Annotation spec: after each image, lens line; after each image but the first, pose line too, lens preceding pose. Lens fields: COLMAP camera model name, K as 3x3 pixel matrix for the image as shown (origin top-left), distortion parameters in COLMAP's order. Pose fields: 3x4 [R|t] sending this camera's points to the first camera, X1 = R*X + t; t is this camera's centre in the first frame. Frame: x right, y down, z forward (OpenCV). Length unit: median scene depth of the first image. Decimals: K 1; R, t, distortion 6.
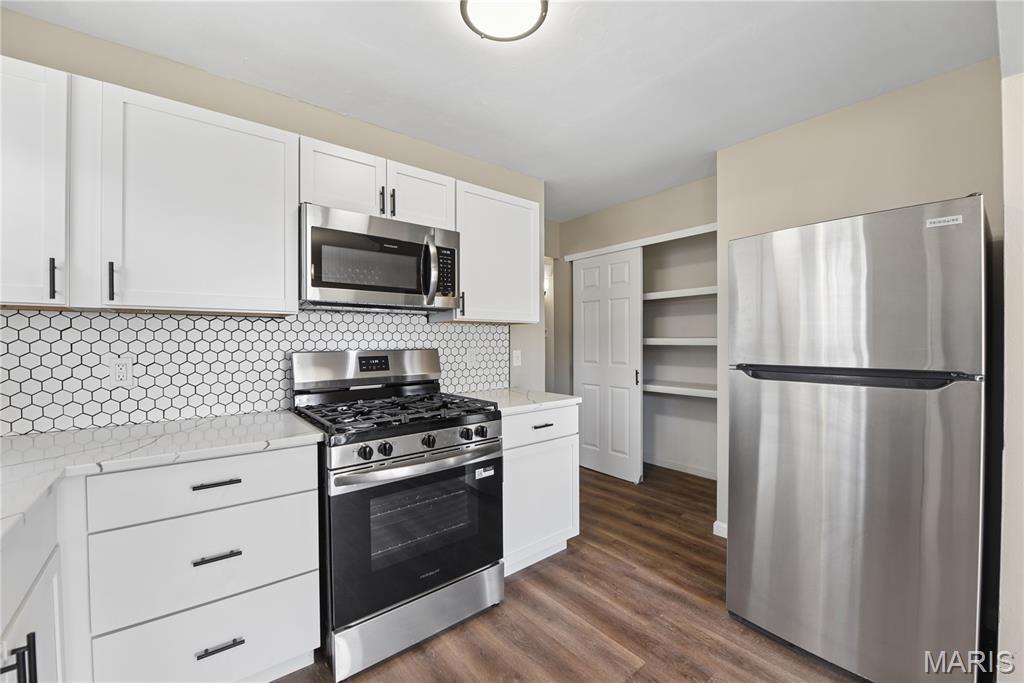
lens RADIAL K [[414.6, 0, 513.8], [0, 414.6, 342.7], [0, 0, 1]] dist [-0.016016, -0.002029]
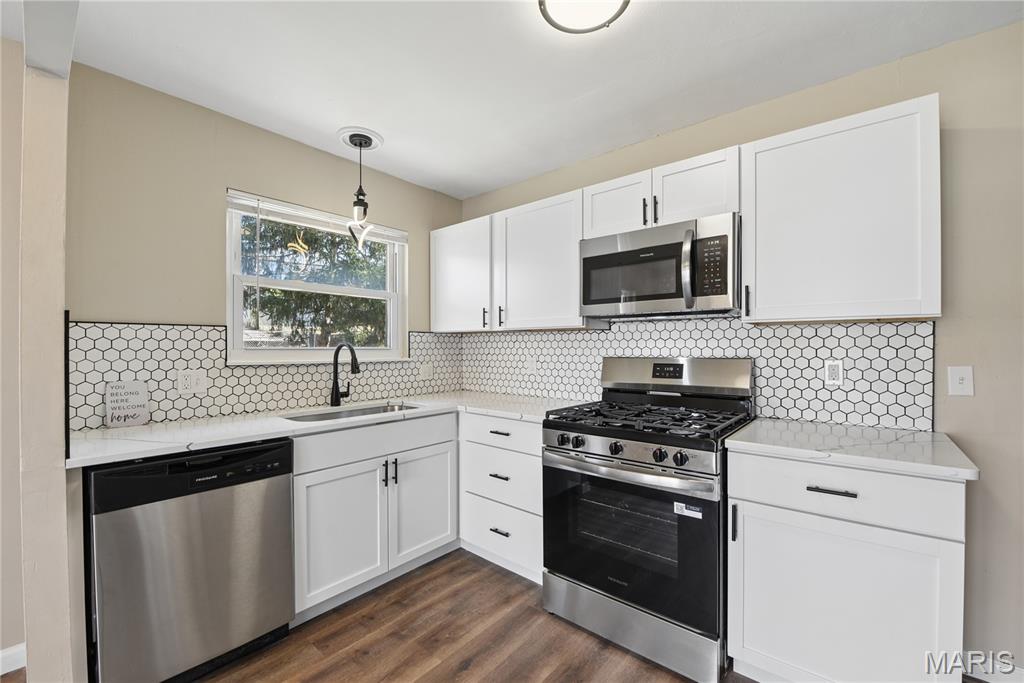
lens RADIAL K [[414.6, 0, 522.5], [0, 414.6, 349.2], [0, 0, 1]] dist [-0.016016, -0.002029]
pose [[0.198232, 0.006873, -0.980131, 0.637548], [-0.004967, 0.999970, 0.006007, -0.007302], [0.980143, 0.003677, 0.198260, 0.501557]]
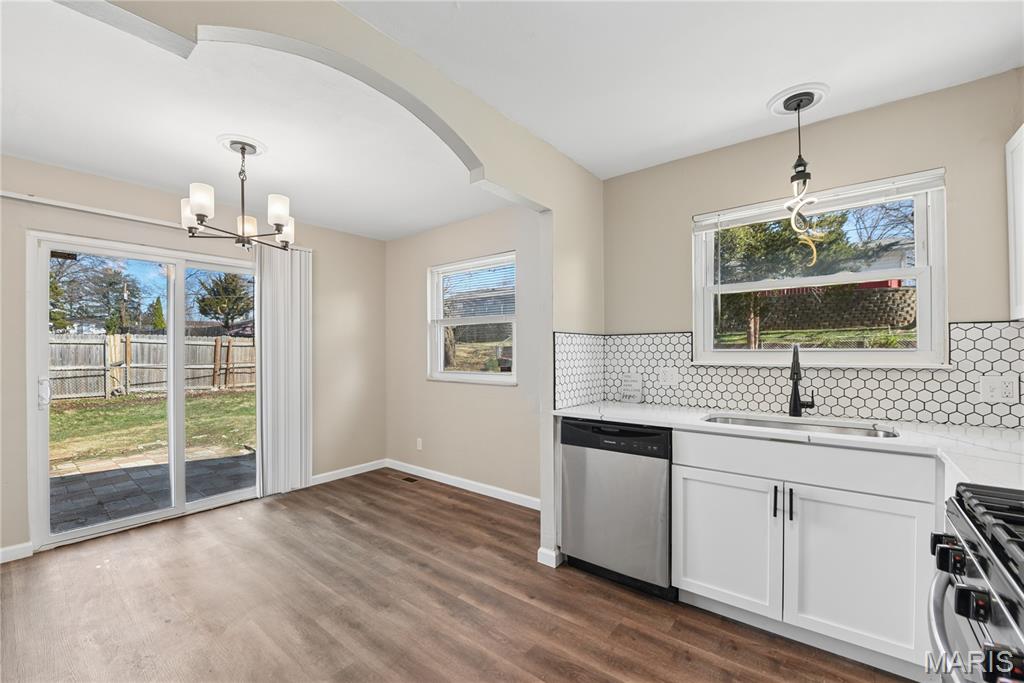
lens RADIAL K [[414.6, 0, 507.0], [0, 414.6, 353.4], [0, 0, 1]] dist [-0.016016, -0.002029]
pose [[-0.978547, 0.012320, -0.205655, 0.271164], [0.010401, 0.999892, 0.010409, -0.010348], [0.205761, 0.008047, -0.978569, 1.098678]]
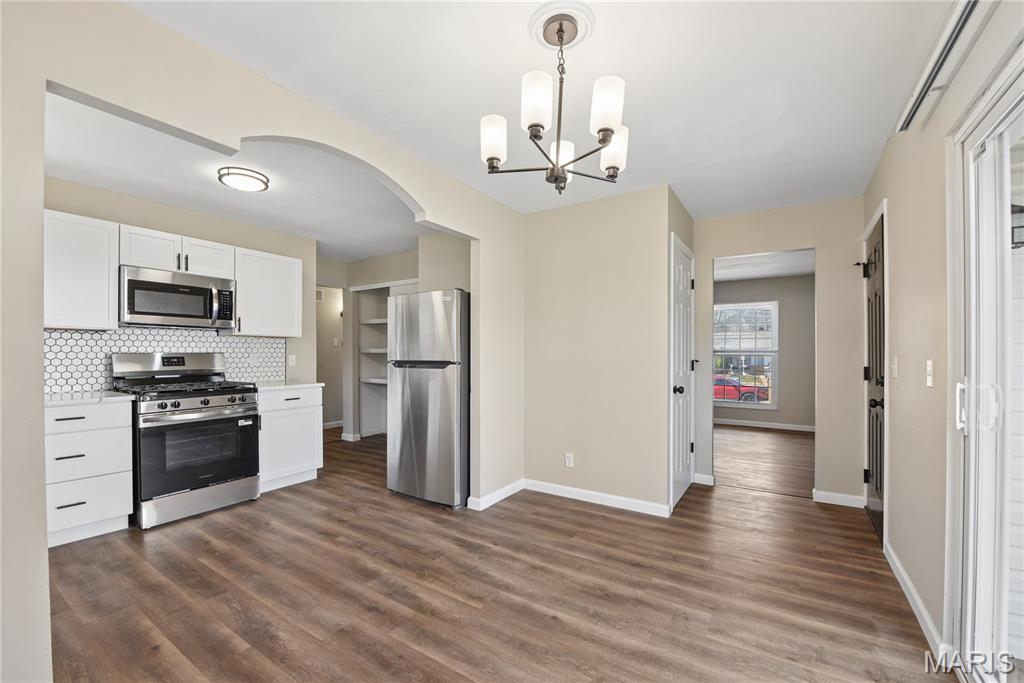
lens RADIAL K [[414.6, 0, 504.8], [0, 414.6, 355.9], [0, 0, 1]] dist [-0.016016, -0.002029]
pose [[0.952527, 0.004980, 0.304414, 0.429219], [-0.005268, 0.999986, 0.000125, 0.025272], [-0.304409, -0.001723, 0.952540, -0.961999]]
